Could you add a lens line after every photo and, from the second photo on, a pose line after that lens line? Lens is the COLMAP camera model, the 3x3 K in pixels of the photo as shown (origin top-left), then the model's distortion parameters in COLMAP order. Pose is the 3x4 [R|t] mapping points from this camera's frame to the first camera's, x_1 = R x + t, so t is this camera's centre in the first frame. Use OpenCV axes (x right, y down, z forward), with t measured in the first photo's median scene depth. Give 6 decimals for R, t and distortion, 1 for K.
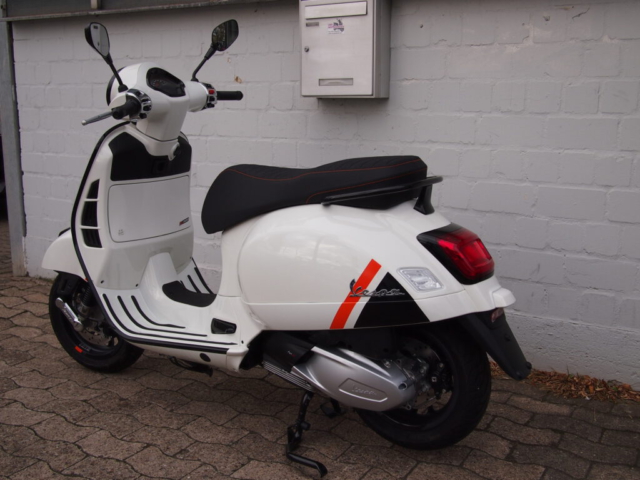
lens RADIAL K [[709.1, 0, 322.7], [0, 709.1, 238.3], [0, 0, 1]] dist [-0.012964, 0.000000]
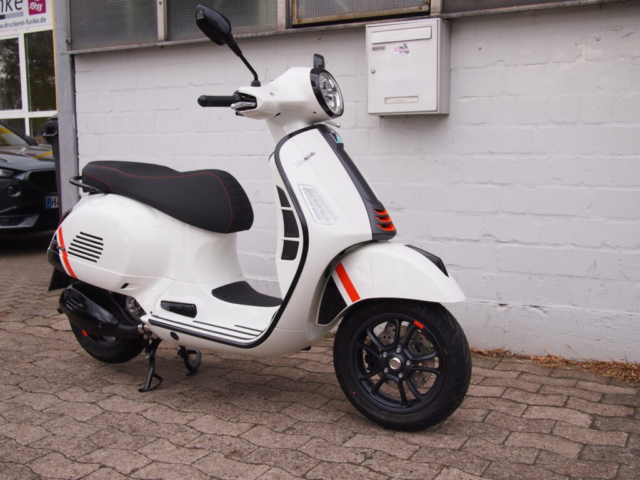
lens RADIAL K [[709.1, 0, 323.5], [0, 709.1, 239.2], [0, 0, 1]] dist [-0.012964, 0.000000]
pose [[0.999666, -0.011305, 0.023258, -0.142995], [0.012865, 0.997597, -0.068083, 0.074094], [-0.022433, 0.068360, 0.997409, -0.081980]]
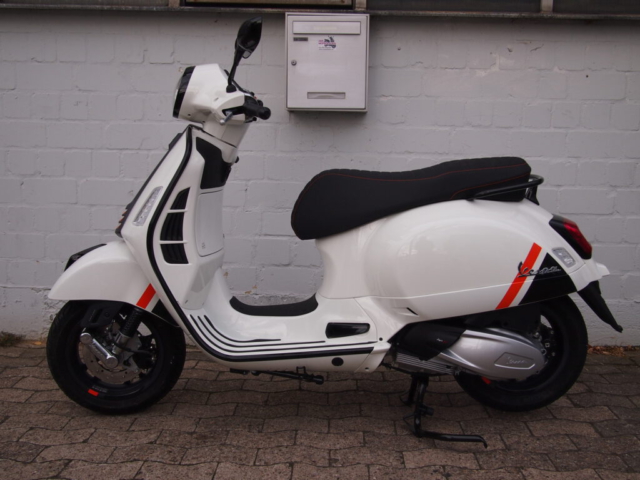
lens RADIAL K [[709.1, 0, 323.3], [0, 709.1, 238.8], [0, 0, 1]] dist [-0.012964, 0.000000]
pose [[0.864301, -0.057870, 0.499634, -0.574807], [0.080897, 0.996421, -0.024531, 0.016835], [-0.496426, 0.061621, 0.865889, 0.121337]]
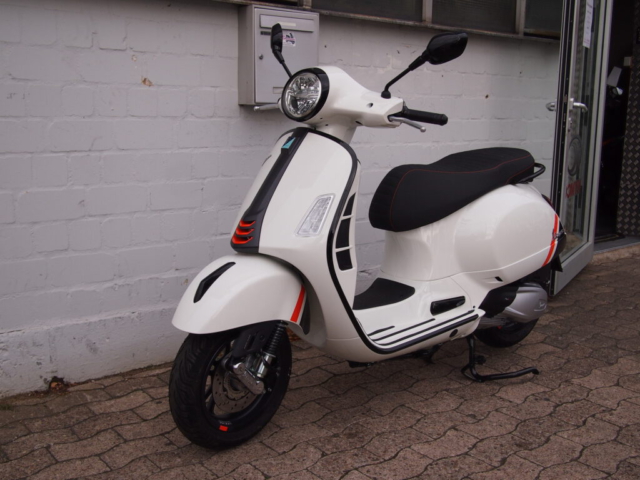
lens RADIAL K [[709.1, 0, 322.1], [0, 709.1, 241.0], [0, 0, 1]] dist [-0.012964, 0.000000]
pose [[0.336329, -0.165541, 0.927081, -1.091976], [0.171608, 0.978720, 0.112505, -0.122137], [-0.925977, 0.121256, 0.357580, 0.662547]]
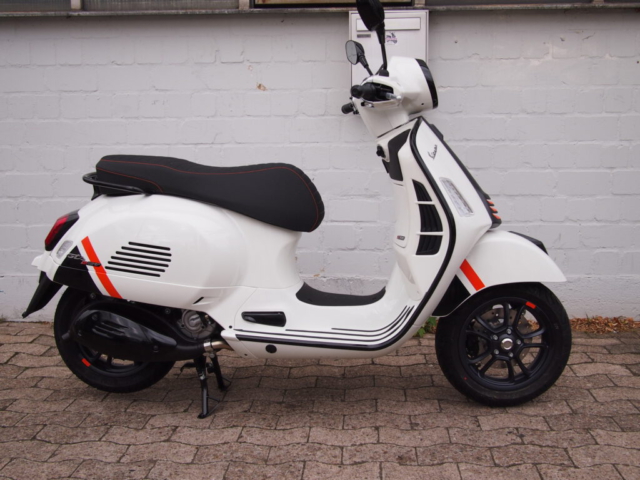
lens RADIAL K [[709.1, 0, 324.2], [0, 709.1, 238.2], [0, 0, 1]] dist [-0.012964, 0.000000]
pose [[0.883125, -0.084129, 0.461532, -0.666261], [0.101492, 0.994753, -0.012876, 0.018629], [-0.458028, 0.058213, 0.887030, 0.083695]]
